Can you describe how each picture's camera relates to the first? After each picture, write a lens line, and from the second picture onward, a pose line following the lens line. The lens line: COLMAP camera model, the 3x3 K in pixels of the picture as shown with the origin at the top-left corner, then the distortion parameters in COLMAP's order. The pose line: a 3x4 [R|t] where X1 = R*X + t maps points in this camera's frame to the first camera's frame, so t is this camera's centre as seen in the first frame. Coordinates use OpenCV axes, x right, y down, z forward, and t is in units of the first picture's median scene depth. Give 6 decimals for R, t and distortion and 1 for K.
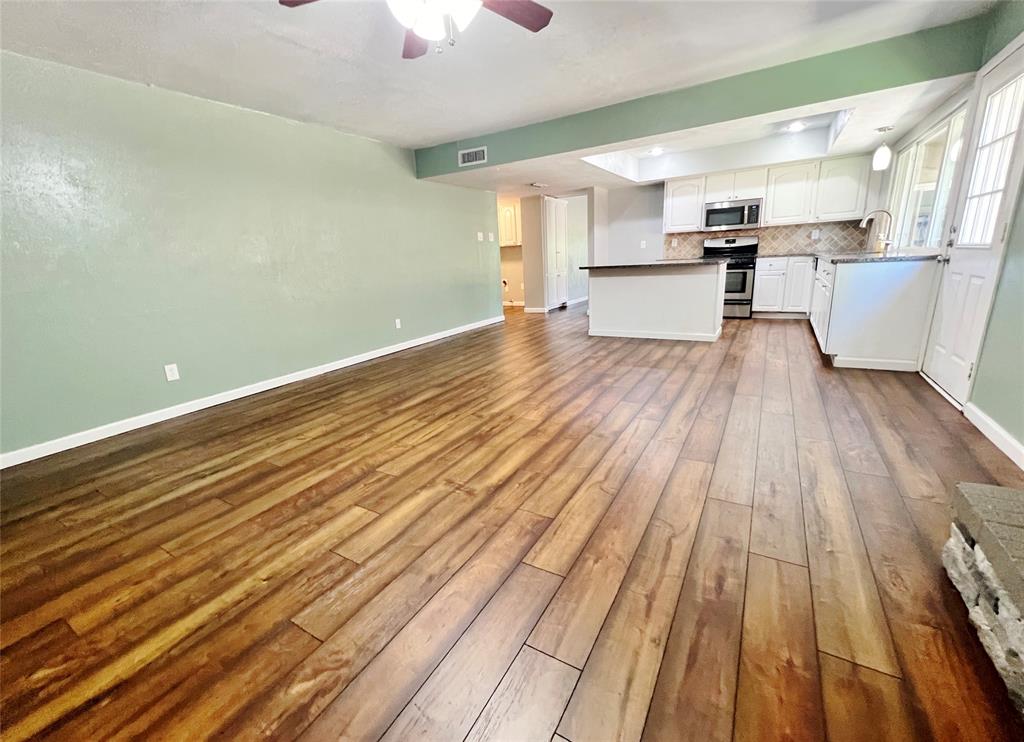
lens RADIAL K [[422.3, 0, 509.6], [0, 422.3, 371.2], [0, 0, 1]] dist [-0.002347, 0.000221]
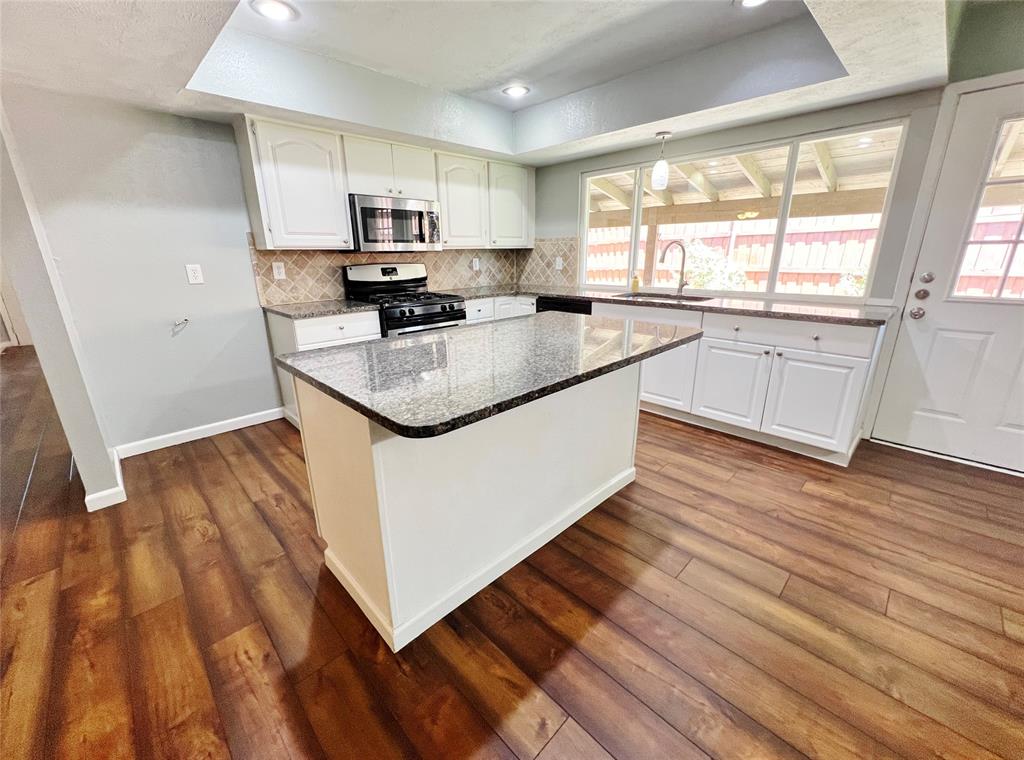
lens RADIAL K [[415.7, 0, 508.6], [0, 415.7, 378.2], [0, 0, 1]] dist [-0.009534, -0.000049]
pose [[0.255304, -0.230199, 0.939057, 0.026593], [0.251870, 0.953544, 0.165274, -0.488575], [-0.933478, 0.194325, 0.301424, 1.559929]]
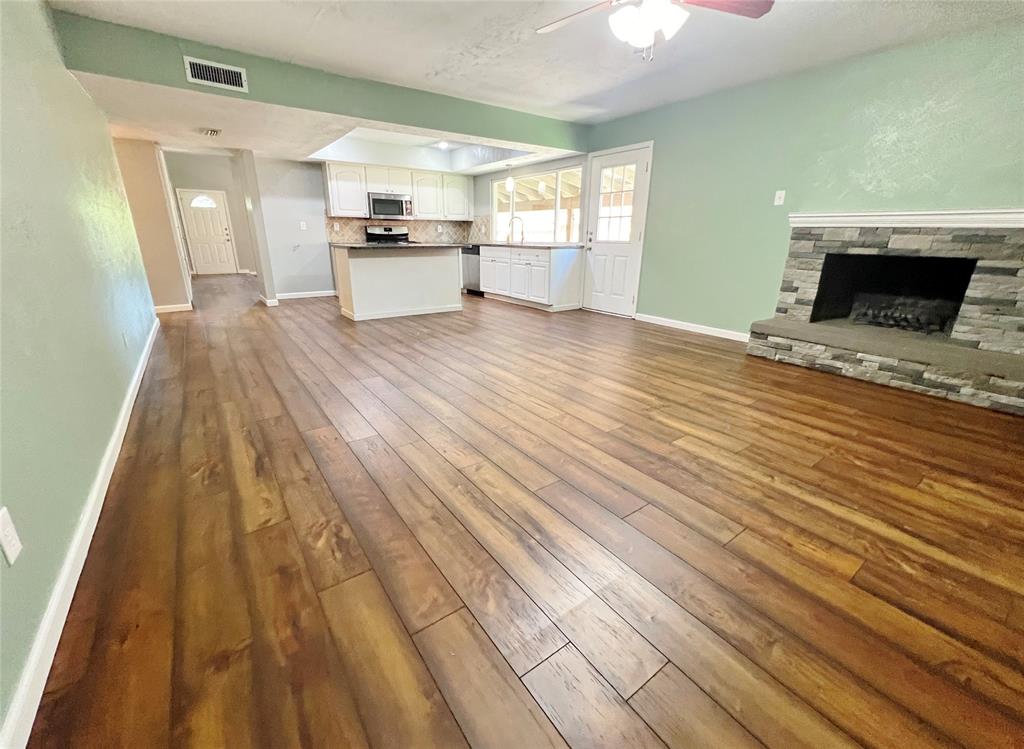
lens RADIAL K [[420.8, 0, 508.5], [0, 420.8, 373.4], [0, 0, 1]] dist [-0.002183, -0.000022]
pose [[0.391266, -0.231804, 0.890605, -1.005777], [0.209380, 0.964800, 0.159128, -0.094146], [-0.896142, 0.124213, 0.426028, 0.583700]]
